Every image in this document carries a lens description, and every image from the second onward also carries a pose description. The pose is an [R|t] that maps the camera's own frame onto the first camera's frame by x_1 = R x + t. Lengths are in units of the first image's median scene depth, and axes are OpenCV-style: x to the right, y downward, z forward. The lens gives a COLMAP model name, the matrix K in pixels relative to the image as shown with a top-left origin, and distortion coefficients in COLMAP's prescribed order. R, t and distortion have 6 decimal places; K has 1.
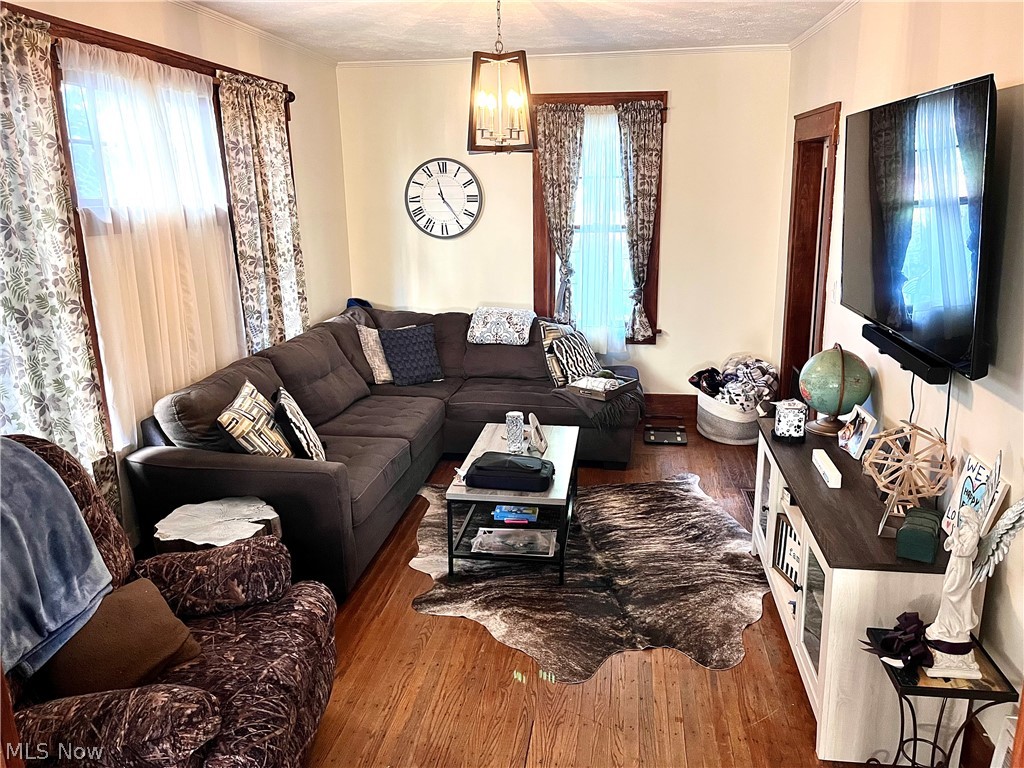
lens RADIAL K [[787.5, 0, 512.5], [0, 787.5, 383.2], [0, 0, 1]] dist [0.028852, -0.023124]
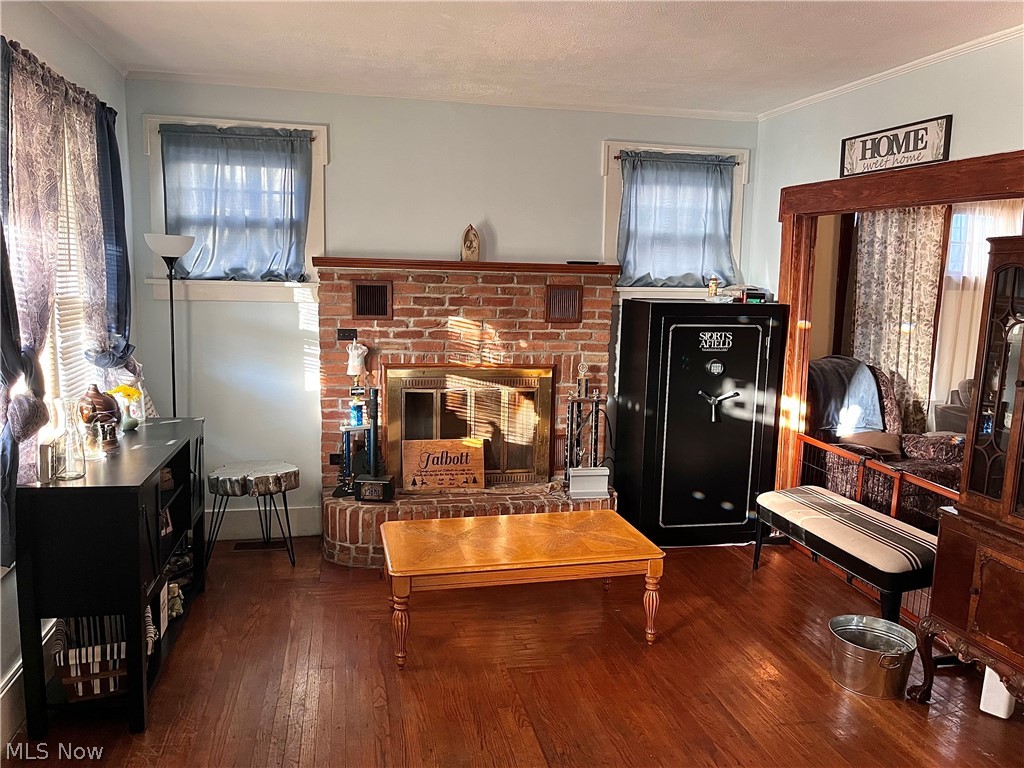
lens RADIAL K [[787.5, 0, 511.1], [0, 787.5, 381.6], [0, 0, 1]] dist [0.028852, -0.023124]
pose [[0.359600, 0.151736, -0.920686, 0.954166], [-0.246688, 0.967043, 0.063025, 0.184198], [0.899907, 0.204459, 0.385181, -0.705250]]
